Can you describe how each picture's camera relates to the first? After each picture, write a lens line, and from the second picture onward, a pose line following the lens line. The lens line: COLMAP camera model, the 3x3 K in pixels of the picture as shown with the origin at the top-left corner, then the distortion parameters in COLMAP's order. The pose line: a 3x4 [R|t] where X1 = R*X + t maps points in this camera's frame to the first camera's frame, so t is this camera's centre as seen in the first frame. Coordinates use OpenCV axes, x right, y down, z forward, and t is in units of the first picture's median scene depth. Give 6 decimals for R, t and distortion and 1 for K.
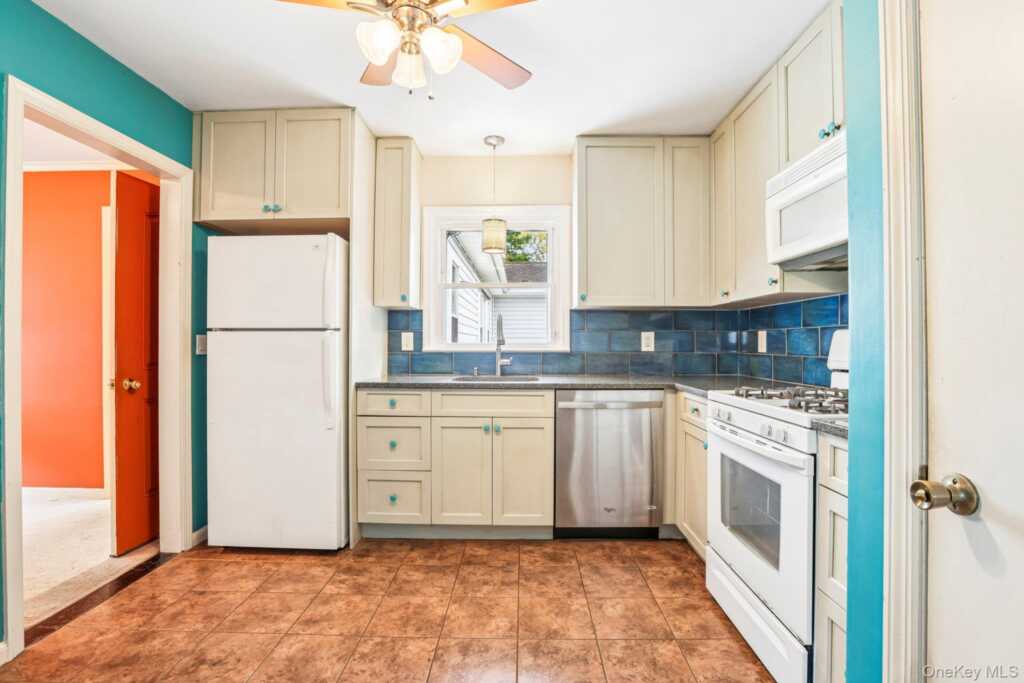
lens RADIAL K [[480.0, 0, 512.0], [0, 480.0, 341.5], [0, 0, 1]] dist [-0.040914, 0.000716]
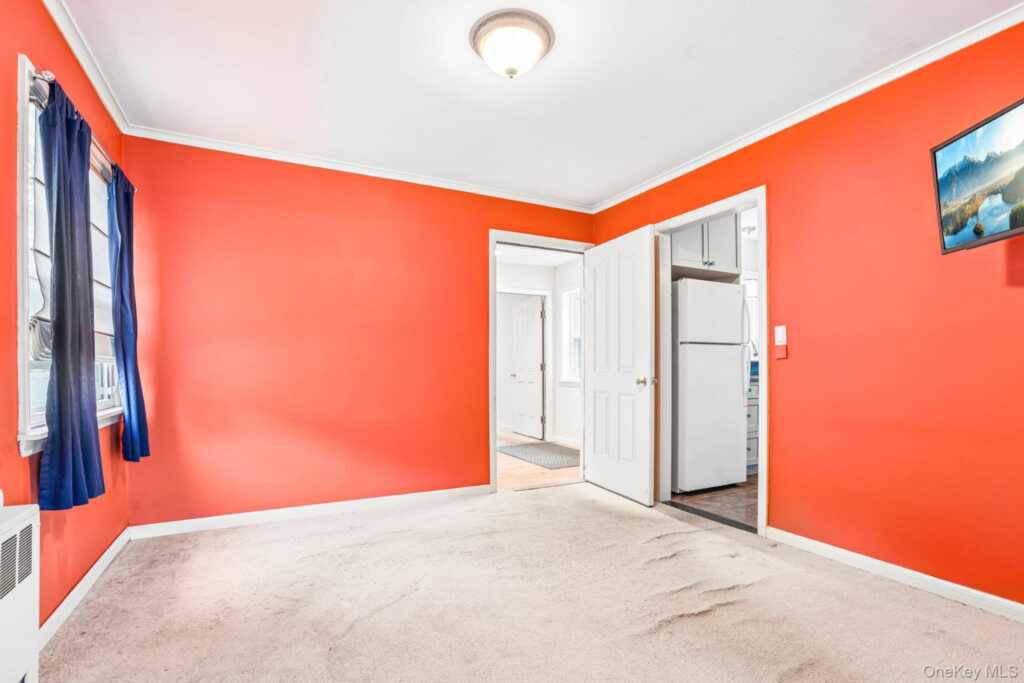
lens RADIAL K [[481.5, 0, 514.0], [0, 481.5, 370.8], [0, 0, 1]] dist [-0.044079, 0.022282]
pose [[0.873447, -0.003651, 0.486905, -1.751608], [-0.002049, 0.999935, 0.011173, 0.044364], [-0.486914, -0.010757, 0.873384, -0.028414]]
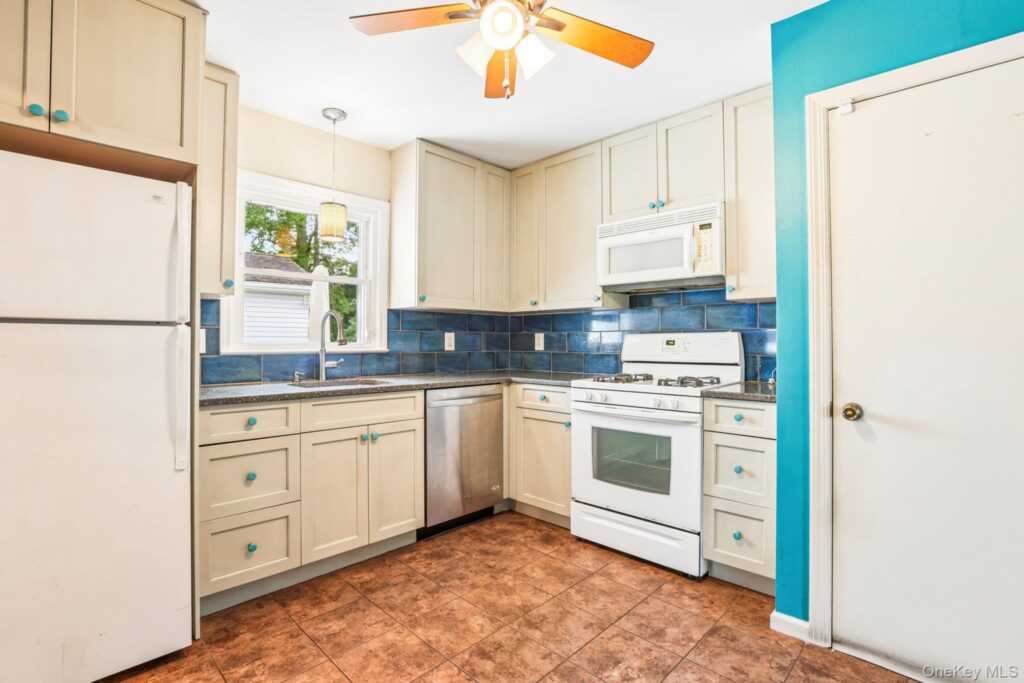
lens RADIAL K [[483.1, 0, 510.0], [0, 483.1, 335.5], [0, 0, 1]] dist [-0.040866, 0.016842]
pose [[0.682652, 0.010298, 0.730671, -0.526915], [-0.003019, 0.999932, -0.011273, -0.001927], [-0.730738, 0.005489, 0.682636, 0.183459]]
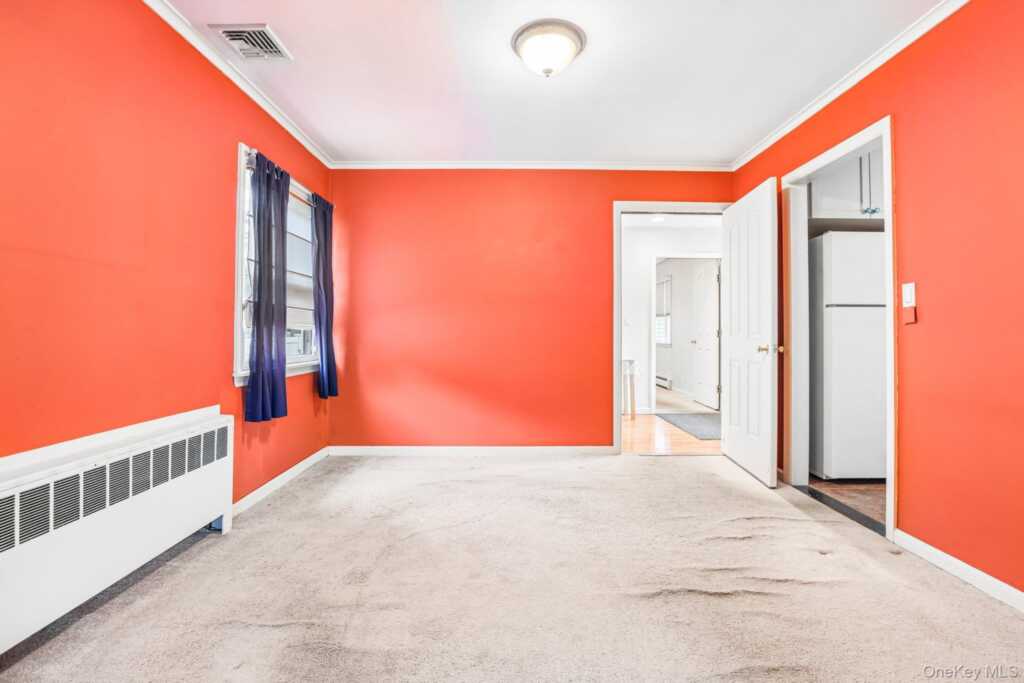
lens RADIAL K [[476.3, 0, 527.1], [0, 476.3, 325.8], [0, 0, 1]] dist [-0.014451, 0.000623]
pose [[0.998630, 0.004457, 0.052131, -1.459450], [-0.003902, 0.999935, -0.010744, 0.044161], [-0.052175, 0.010526, 0.998582, -0.209548]]
